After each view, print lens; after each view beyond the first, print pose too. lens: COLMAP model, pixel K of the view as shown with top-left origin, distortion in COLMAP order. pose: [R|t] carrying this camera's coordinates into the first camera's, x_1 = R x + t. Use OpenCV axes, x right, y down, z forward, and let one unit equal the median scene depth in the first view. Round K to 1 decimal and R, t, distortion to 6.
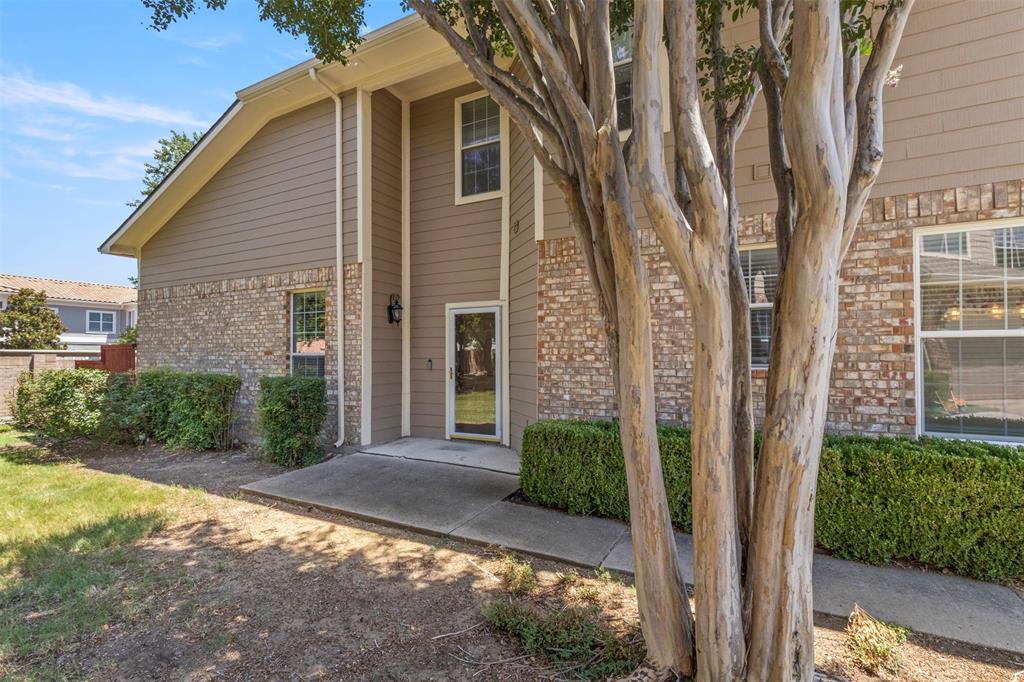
lens RADIAL K [[486.3, 0, 511.4], [0, 486.3, 335.0], [0, 0, 1]] dist [-0.001996, -0.000161]
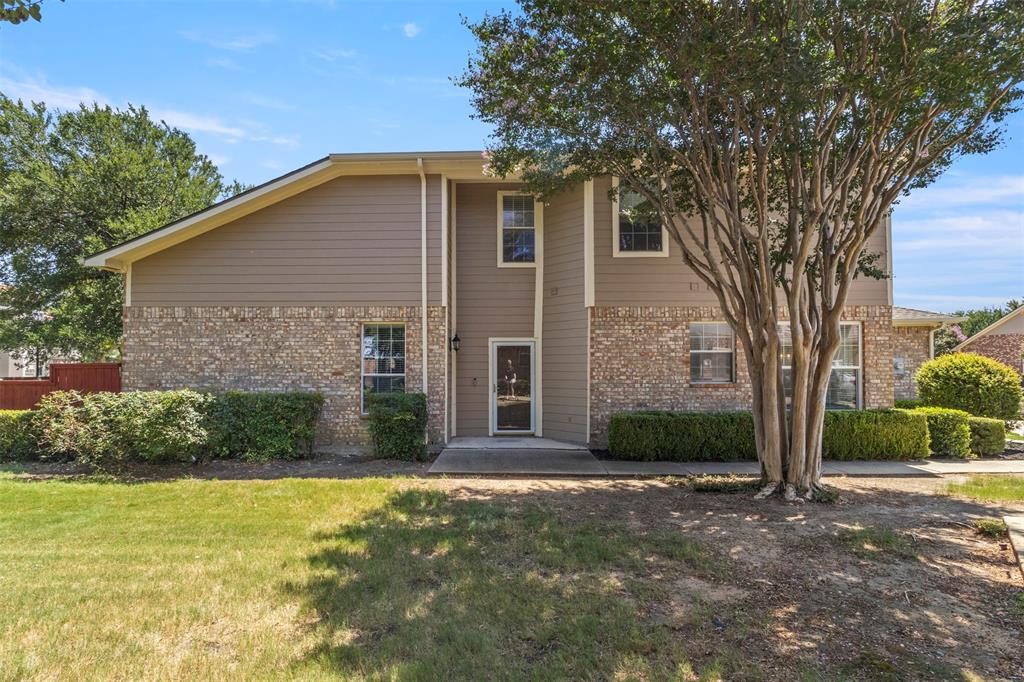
lens RADIAL K [[494.6, 0, 512.0], [0, 494.6, 341.0], [0, 0, 1]] dist [-0.003138, -0.000091]
pose [[0.880165, 0.027005, 0.473899, -0.788722], [-0.021361, 0.999622, -0.017289, -0.034395], [-0.474187, 0.005094, 0.880409, -0.282901]]
